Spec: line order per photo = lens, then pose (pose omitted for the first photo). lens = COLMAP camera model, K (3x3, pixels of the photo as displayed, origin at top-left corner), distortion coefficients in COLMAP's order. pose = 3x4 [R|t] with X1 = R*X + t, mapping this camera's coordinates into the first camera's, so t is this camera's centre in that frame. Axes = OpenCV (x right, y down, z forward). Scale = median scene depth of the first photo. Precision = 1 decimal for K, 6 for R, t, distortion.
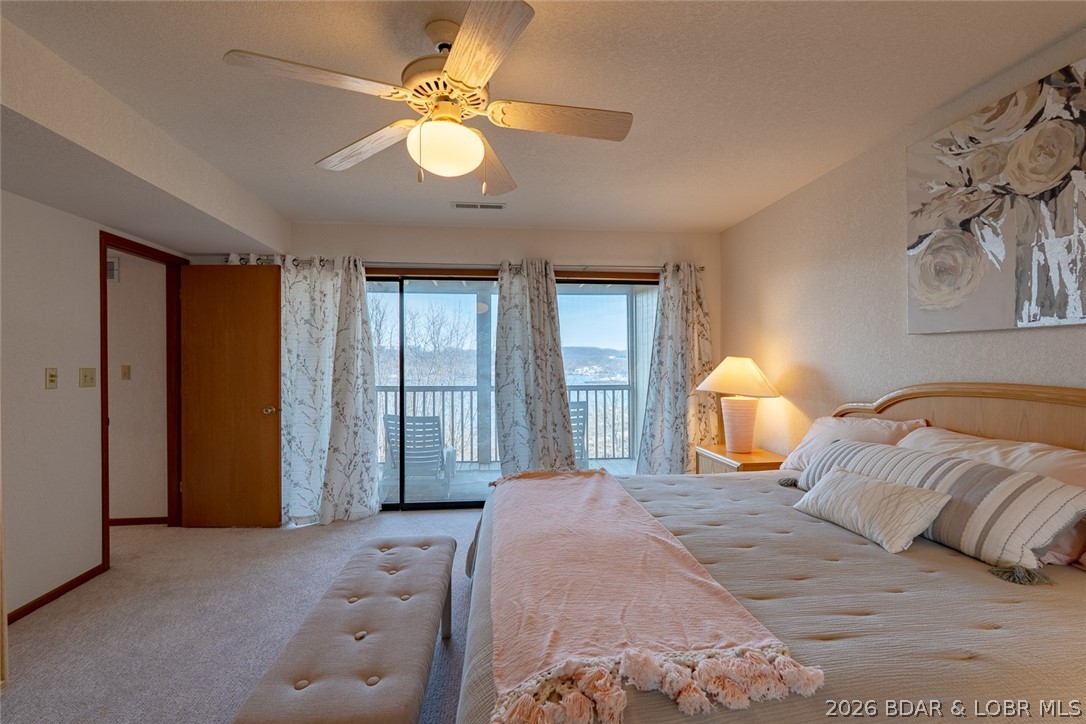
lens RADIAL K [[491.3, 0, 534.9], [0, 491.3, 361.8], [0, 0, 1]] dist [-0.004549, 0.001296]
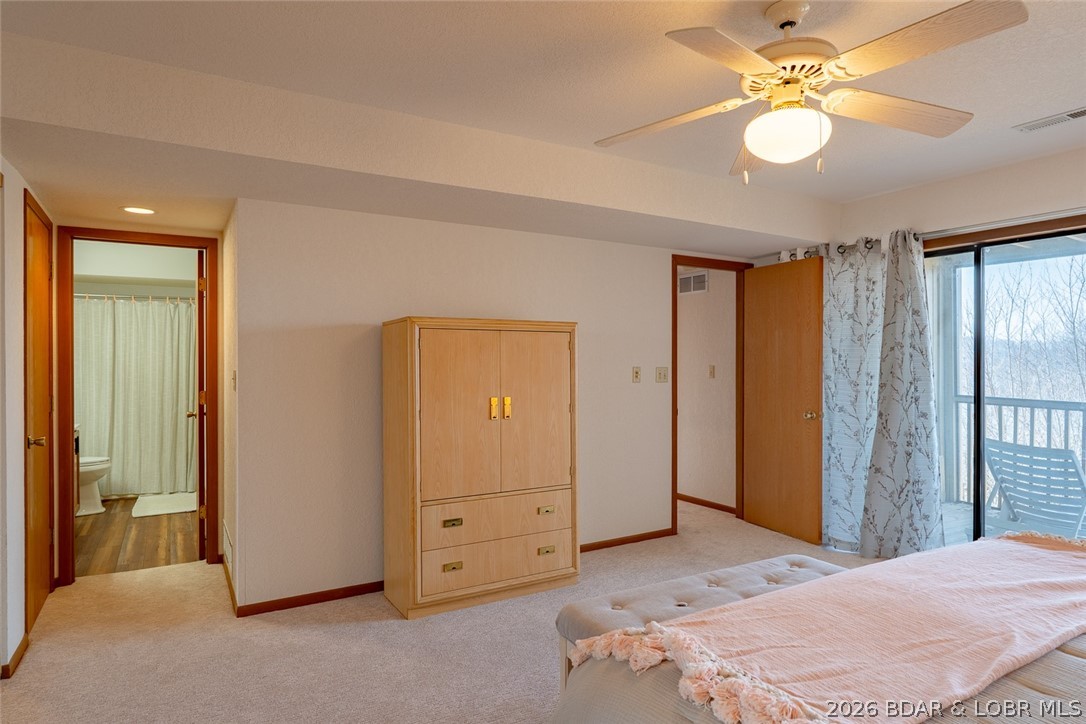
lens RADIAL K [[644.2, 0, 518.8], [0, 644.2, 354.8], [0, 0, 1]] dist [-0.001716, -0.001800]
pose [[0.375961, -0.007725, -0.926603, 0.449247], [-0.003410, 0.999947, -0.009720, -0.001399], [0.926629, 0.006814, 0.375915, 0.044979]]
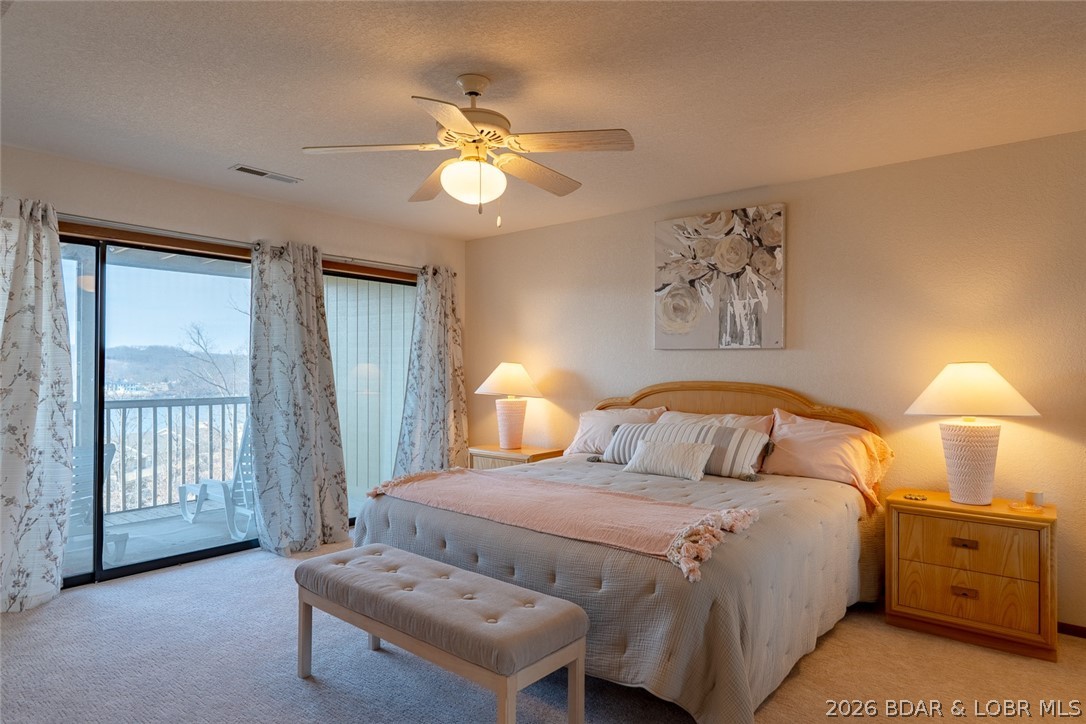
lens RADIAL K [[644.2, 0, 557.6], [0, 644.2, 359.5], [0, 0, 1]] dist [-0.001716, -0.001800]
pose [[0.705733, 0.015239, 0.708314, -0.603383], [-0.006899, 0.999869, -0.014637, 0.003442], [-0.708444, 0.005443, 0.705746, -0.114144]]
